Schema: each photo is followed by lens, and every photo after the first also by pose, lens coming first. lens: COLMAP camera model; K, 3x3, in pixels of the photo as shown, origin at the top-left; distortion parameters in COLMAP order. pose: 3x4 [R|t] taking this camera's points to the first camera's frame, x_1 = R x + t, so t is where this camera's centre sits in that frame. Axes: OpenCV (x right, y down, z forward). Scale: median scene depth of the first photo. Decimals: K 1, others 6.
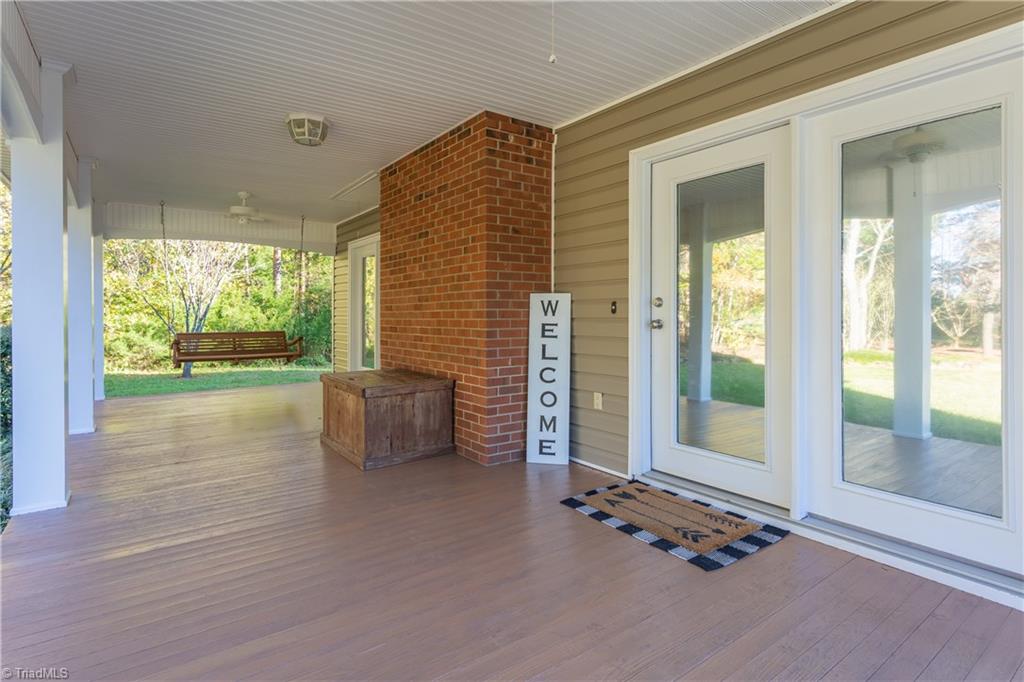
lens RADIAL K [[503.1, 0, 475.6], [0, 503.1, 309.3], [0, 0, 1]] dist [-0.002920, 0.002626]
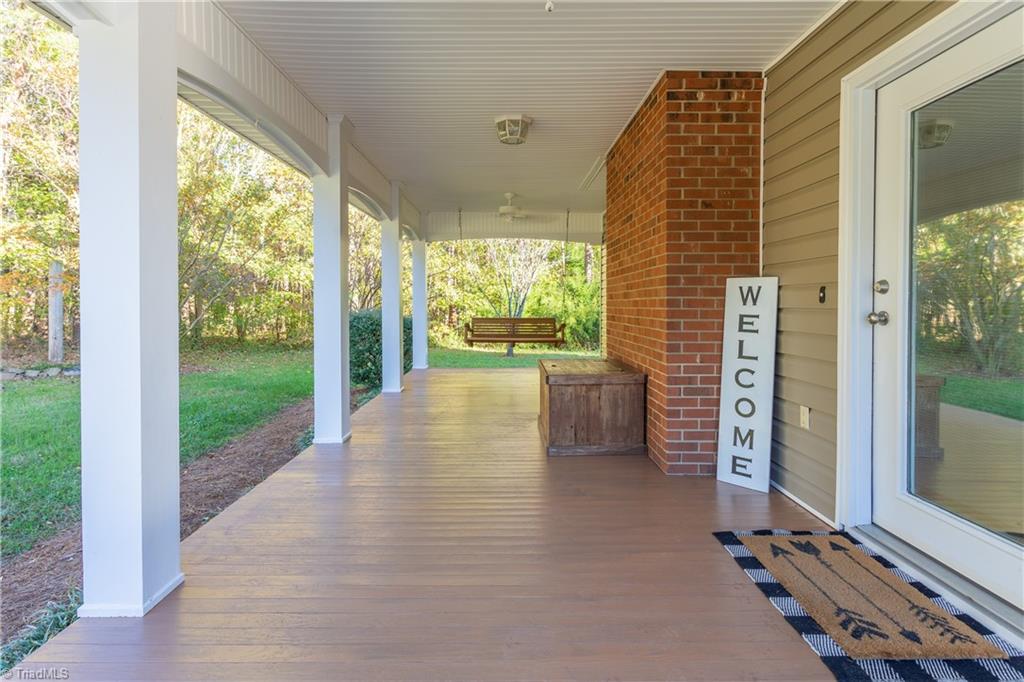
lens RADIAL K [[503.1, 0, 517.9], [0, 503.1, 303.0], [0, 0, 1]] dist [-0.002920, 0.002626]
pose [[0.832583, 0.004645, -0.553881, 0.284376], [0.001311, 0.999946, 0.010357, 0.000432], [0.553899, -0.009350, 0.832532, 0.118751]]
